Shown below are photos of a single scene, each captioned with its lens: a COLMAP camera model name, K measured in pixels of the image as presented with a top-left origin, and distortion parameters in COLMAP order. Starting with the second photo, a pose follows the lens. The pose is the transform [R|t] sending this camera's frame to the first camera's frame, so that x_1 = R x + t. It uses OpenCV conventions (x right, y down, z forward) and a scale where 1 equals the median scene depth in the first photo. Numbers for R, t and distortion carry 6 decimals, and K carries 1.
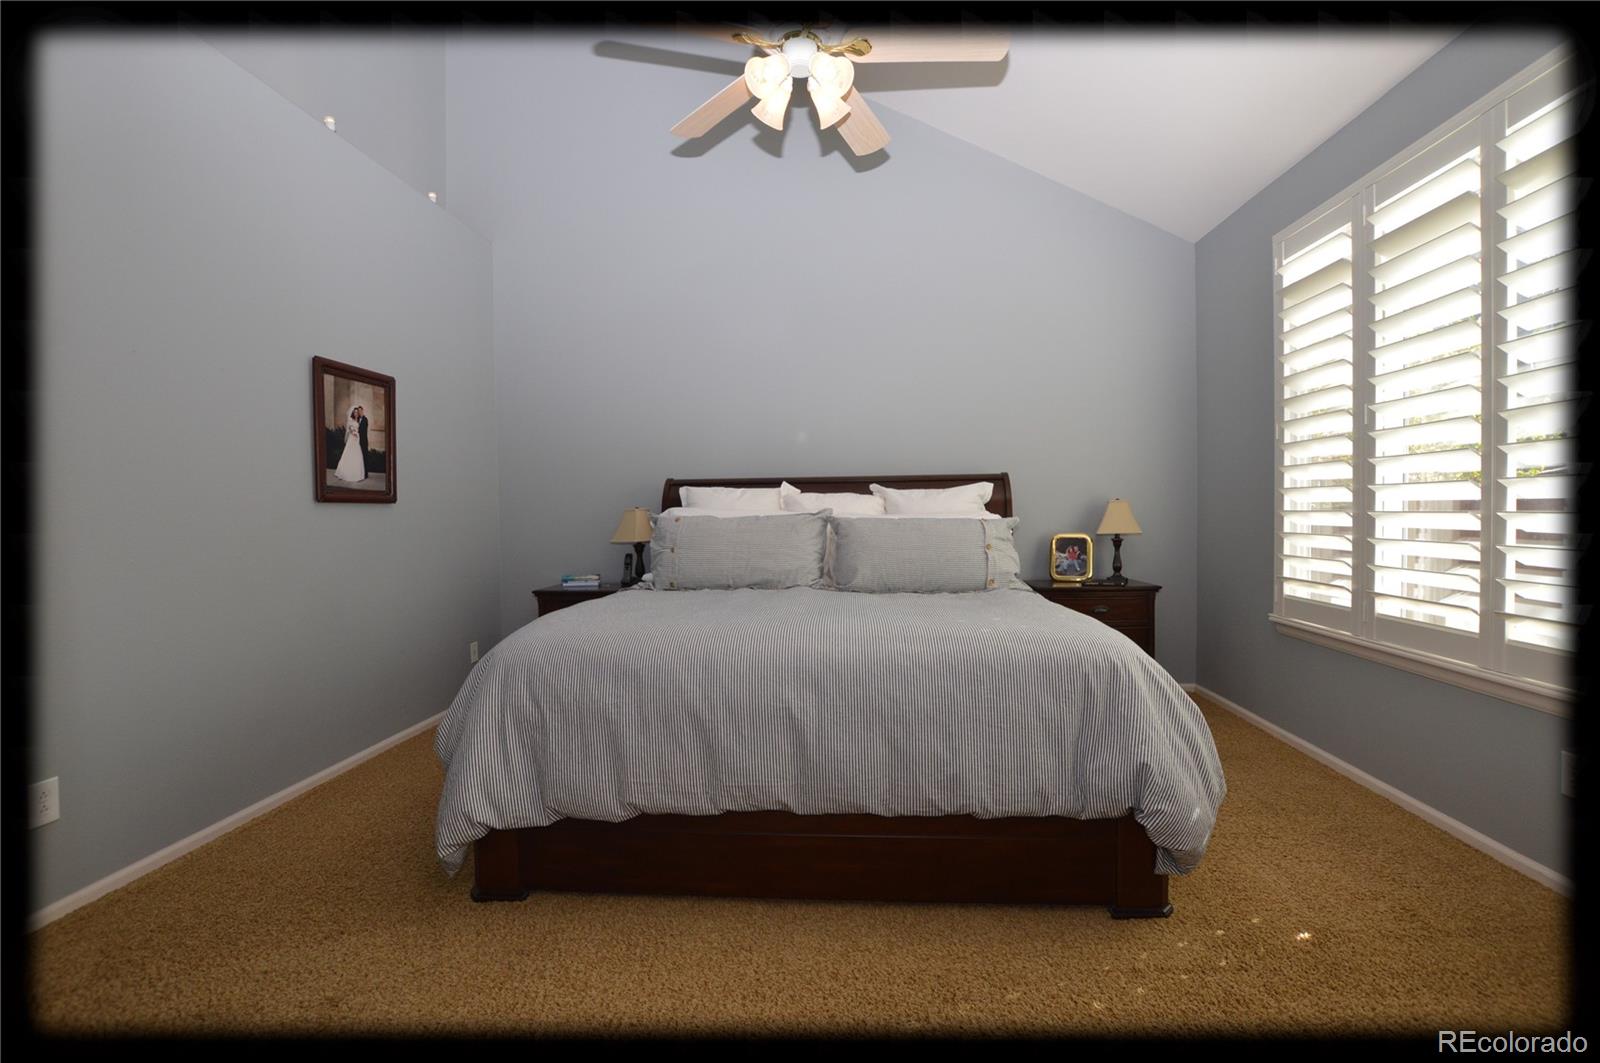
lens RADIAL K [[715.8, 0, 809.6], [0, 715.8, 529.8], [0, 0, 1]] dist [-0.033881, 0.004715]
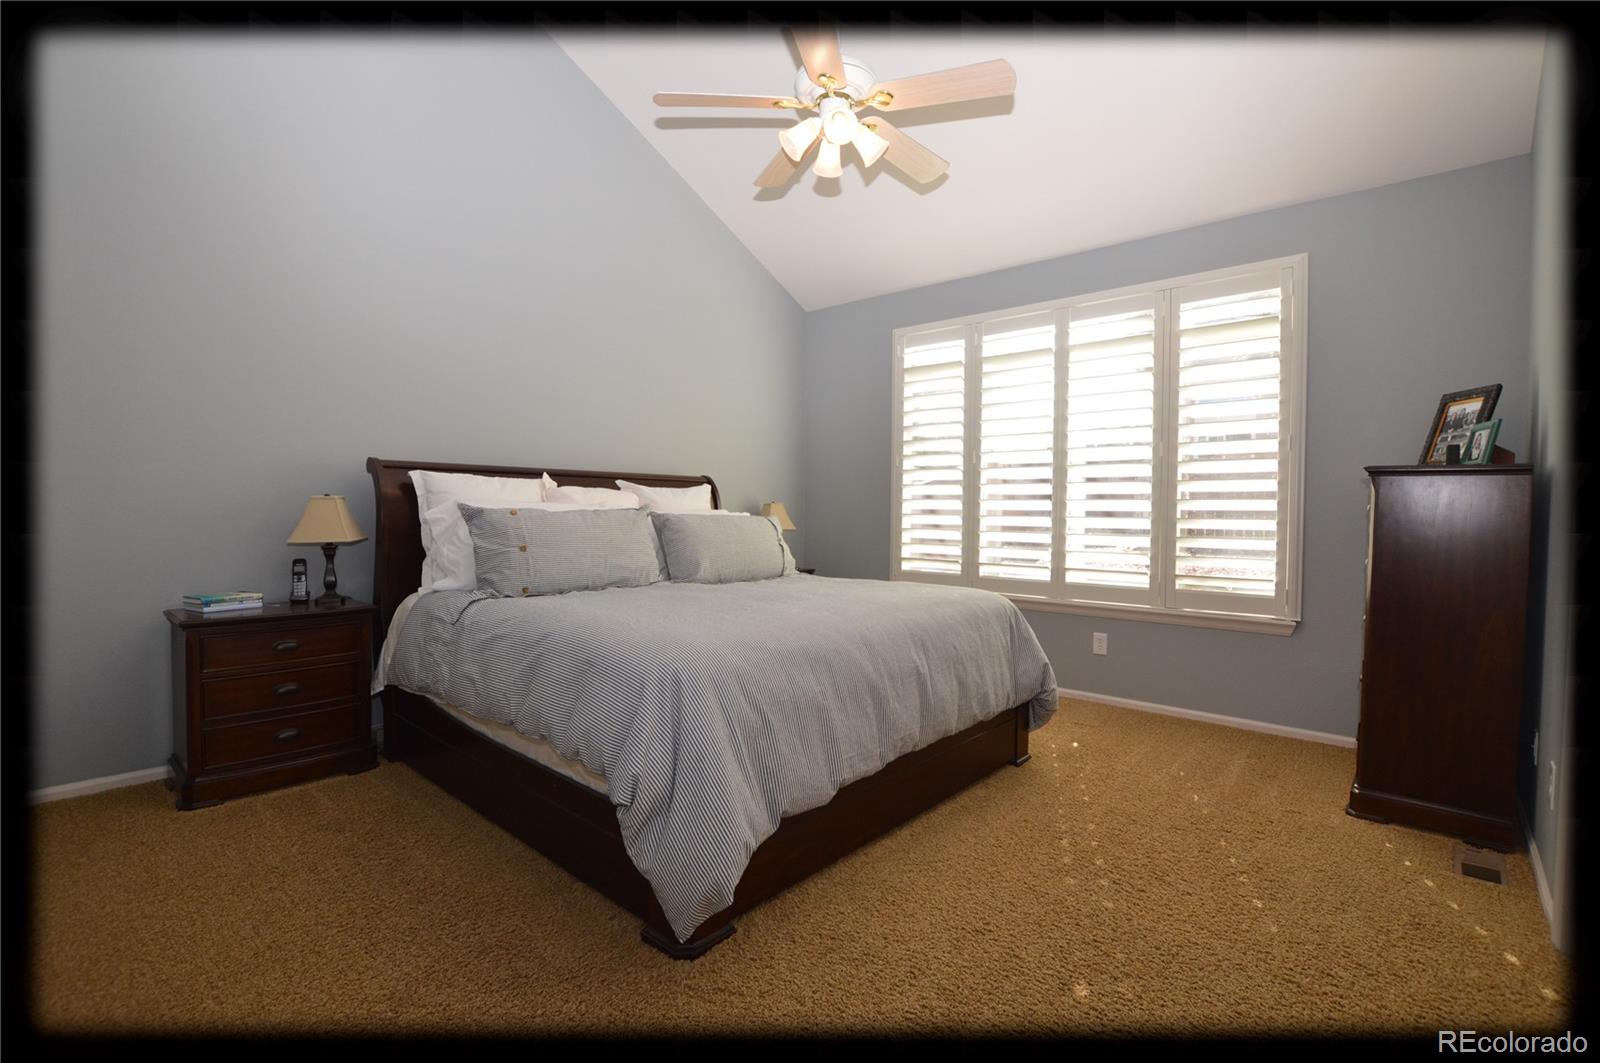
lens RADIAL K [[715.8, 0, 809.6], [0, 715.8, 529.8], [0, 0, 1]] dist [-0.033881, 0.004715]
pose [[0.603255, -0.001445, 0.797547, -0.675962], [0.000361, 0.999999, 0.001539, 0.004676], [-0.797548, -0.000641, 0.603255, 0.233955]]
